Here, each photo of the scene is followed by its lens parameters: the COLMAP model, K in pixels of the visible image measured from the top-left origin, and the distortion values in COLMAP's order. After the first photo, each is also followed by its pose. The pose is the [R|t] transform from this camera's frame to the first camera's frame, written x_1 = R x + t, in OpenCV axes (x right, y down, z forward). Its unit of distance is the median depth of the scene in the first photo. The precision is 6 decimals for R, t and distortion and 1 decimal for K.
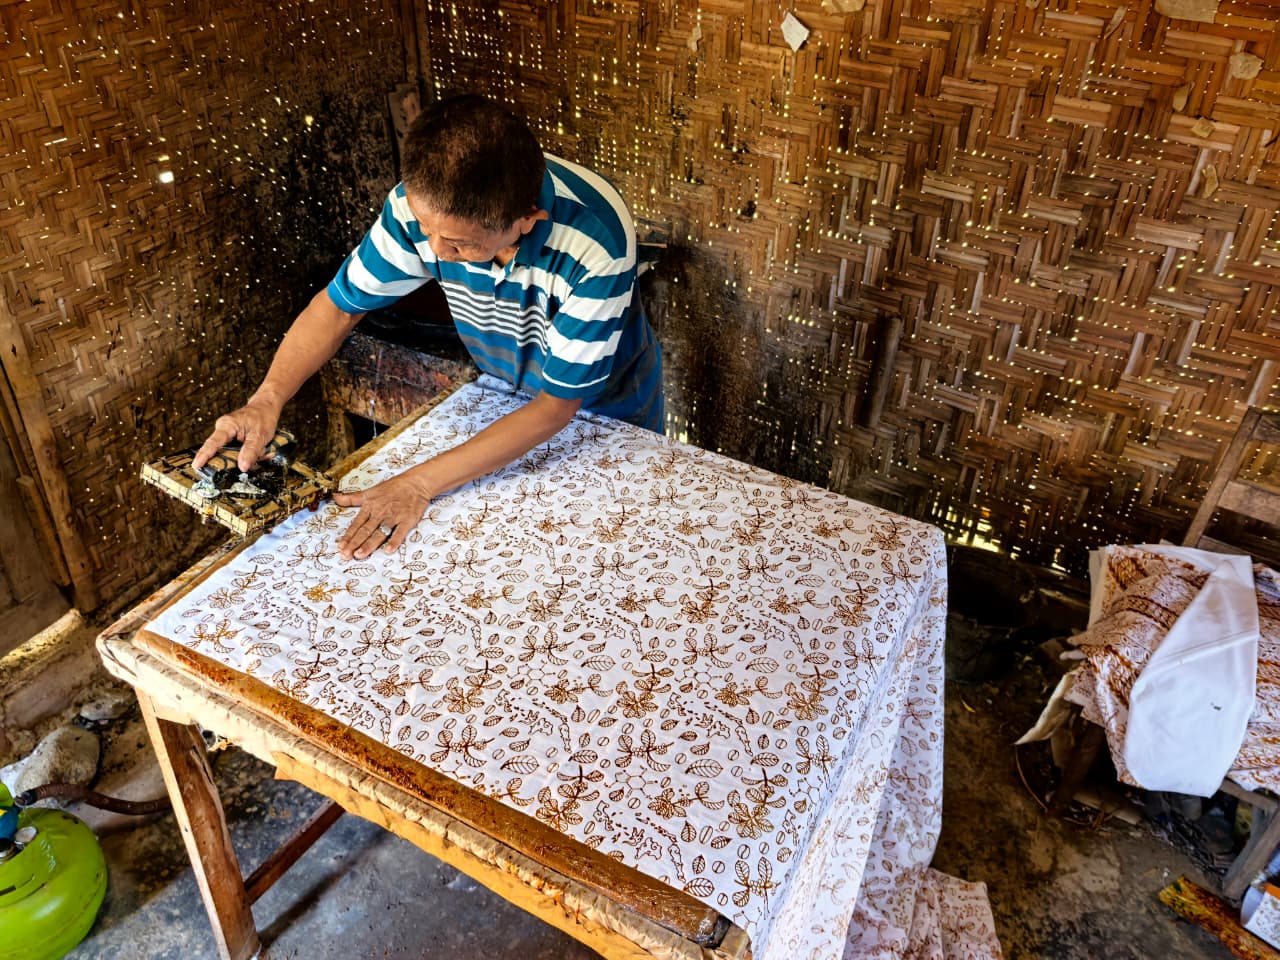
lens RADIAL K [[1067.3, 0, 645.7], [0, 1067.3, 474.3], [0, 0, 1]] dist [-0.012034, 0.019189]
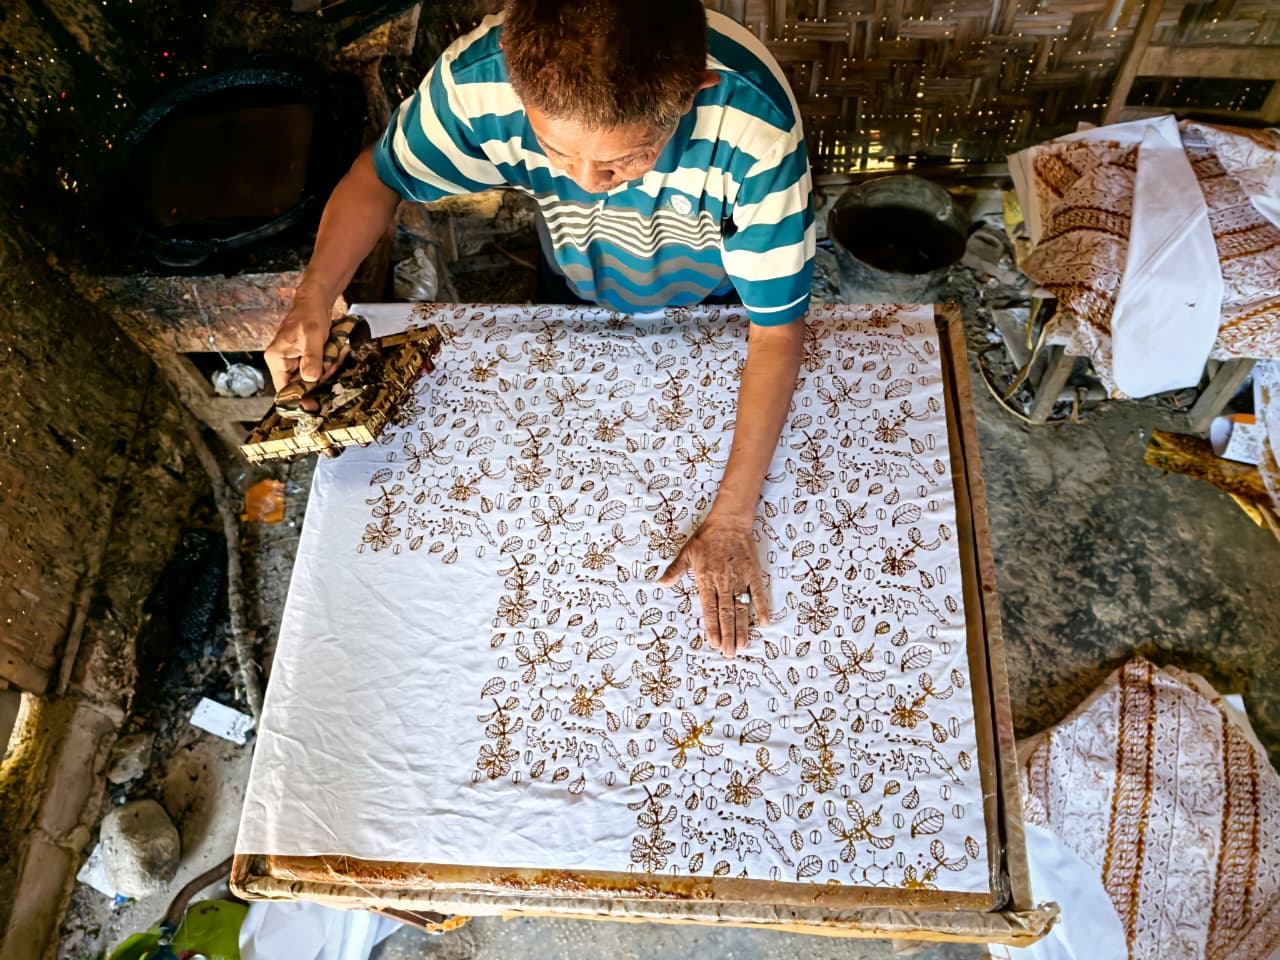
lens RADIAL K [[1067.3, 0, 634.5], [0, 1067.3, 484.5], [0, 0, 1]] dist [-0.012034, 0.019189]
pose [[0.896520, -0.434307, 0.087350, -0.089117], [0.345859, 0.809398, 0.474612, -0.264016], [-0.276828, -0.395288, 0.875850, 0.160555]]
